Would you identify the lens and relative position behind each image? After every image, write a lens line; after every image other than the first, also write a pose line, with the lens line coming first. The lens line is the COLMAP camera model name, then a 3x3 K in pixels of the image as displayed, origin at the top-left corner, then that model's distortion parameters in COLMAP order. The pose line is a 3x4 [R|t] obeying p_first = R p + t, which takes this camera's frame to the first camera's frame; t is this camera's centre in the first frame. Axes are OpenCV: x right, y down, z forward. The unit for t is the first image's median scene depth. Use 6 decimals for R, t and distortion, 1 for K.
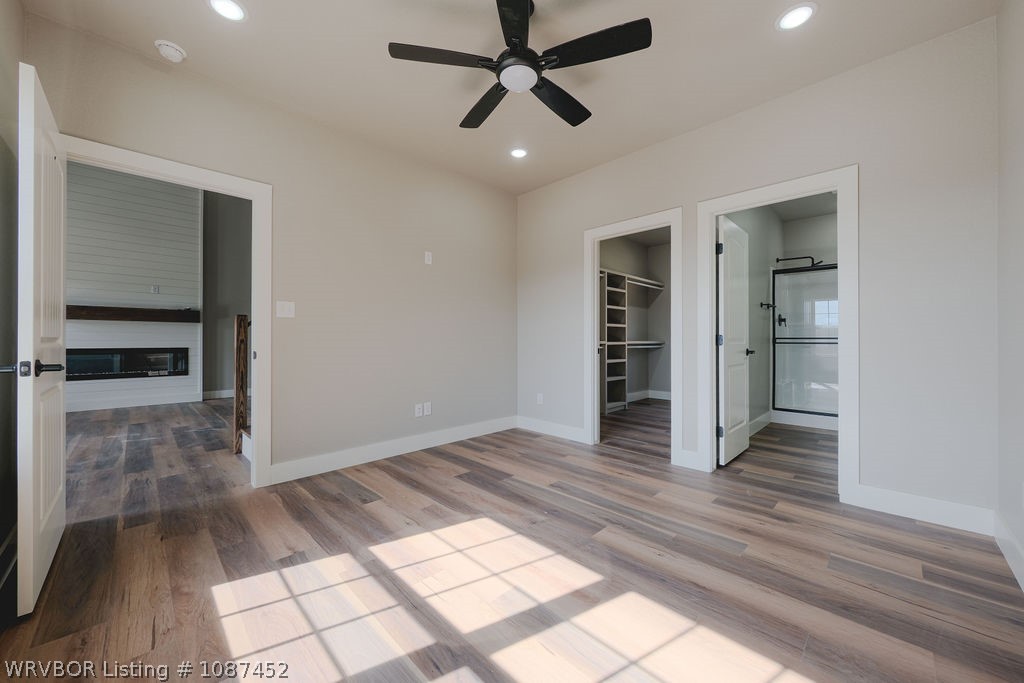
lens RADIAL K [[388.5, 0, 515.5], [0, 388.5, 344.7], [0, 0, 1]] dist [0.003058, -0.001227]
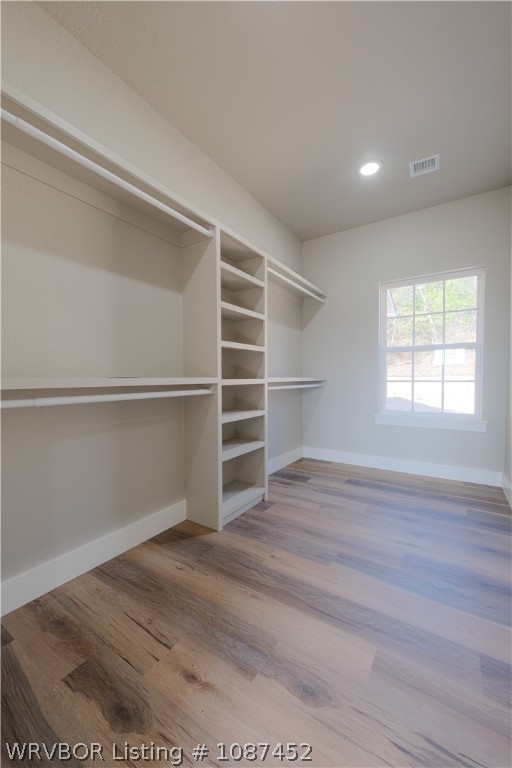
lens RADIAL K [[291.4, 0, 258.7], [0, 291.4, 387.2], [0, 0, 1]] dist [0.003058, -0.001227]
pose [[0.982569, -0.006606, 0.185780, 0.198015], [0.002049, 0.999692, 0.024715, -0.005744], [-0.185886, -0.023904, 0.982280, 0.595162]]
